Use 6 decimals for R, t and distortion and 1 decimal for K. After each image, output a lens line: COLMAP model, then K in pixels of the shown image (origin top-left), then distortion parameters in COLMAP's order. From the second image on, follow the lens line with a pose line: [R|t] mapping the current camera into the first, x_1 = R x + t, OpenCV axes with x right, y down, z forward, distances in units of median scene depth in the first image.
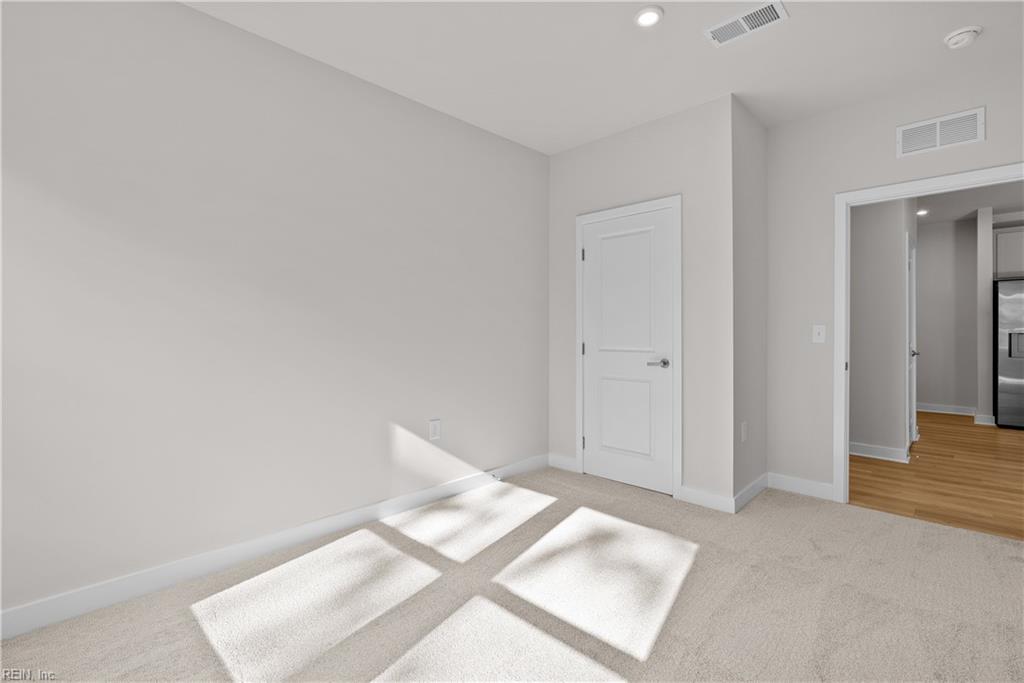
lens RADIAL K [[468.7, 0, 508.9], [0, 468.7, 334.9], [0, 0, 1]] dist [0.000893, 0.000262]
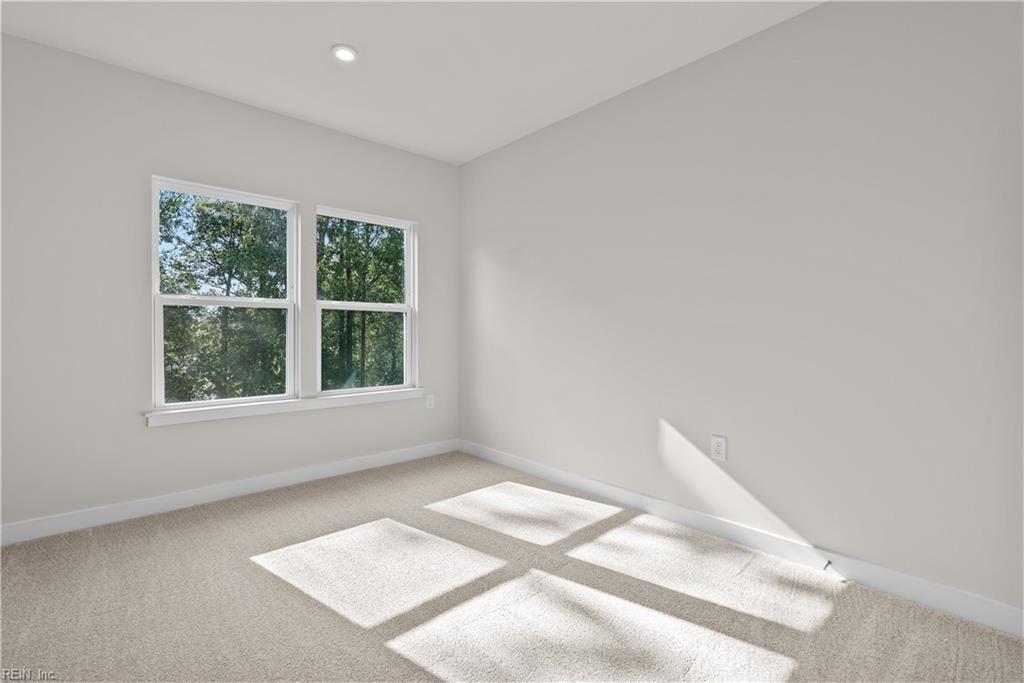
lens RADIAL K [[468.7, 0, 508.9], [0, 468.7, 334.9], [0, 0, 1]] dist [0.000893, 0.000262]
pose [[-0.062465, 0.014659, -0.997939, 0.731536], [-0.008312, 0.999850, 0.015207, 0.002263], [0.998013, 0.009245, -0.062334, 0.768128]]
